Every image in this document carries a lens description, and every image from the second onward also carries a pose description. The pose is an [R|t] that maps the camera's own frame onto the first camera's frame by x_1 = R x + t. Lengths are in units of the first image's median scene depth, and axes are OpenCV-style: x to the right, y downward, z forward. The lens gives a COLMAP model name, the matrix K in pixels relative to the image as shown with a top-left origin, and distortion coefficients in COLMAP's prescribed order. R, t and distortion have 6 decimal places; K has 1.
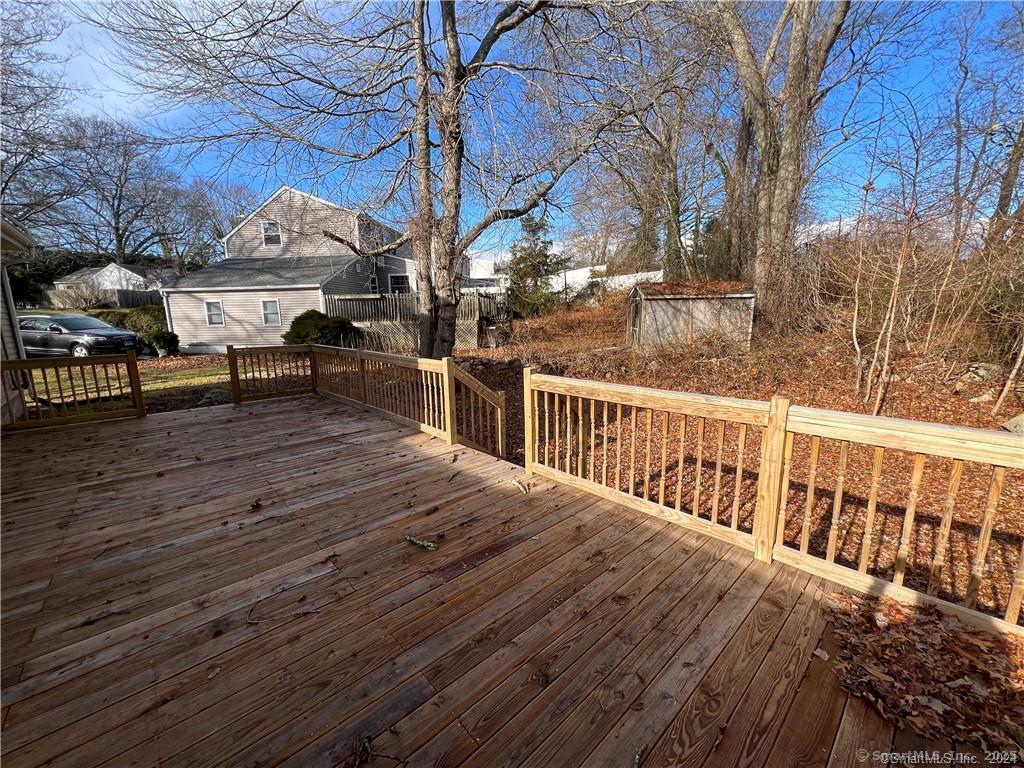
lens RADIAL K [[408.3, 0, 514.4], [0, 408.3, 385.7], [0, 0, 1]] dist [-0.002311, -0.000121]
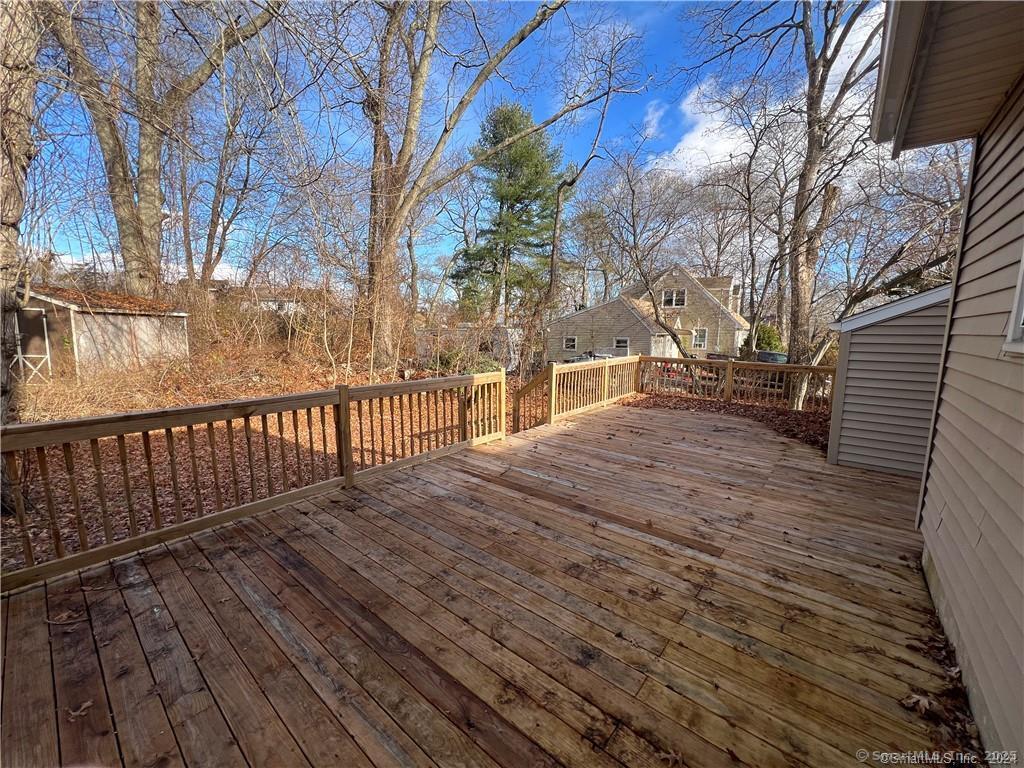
lens RADIAL K [[408.3, 0, 513.2], [0, 408.3, 386.2], [0, 0, 1]] dist [-0.002311, -0.000121]
pose [[-0.137670, -0.119002, 0.983303, -1.506488], [0.169337, 0.975312, 0.141743, -0.199549], [-0.975895, 0.186023, -0.114120, 1.228031]]
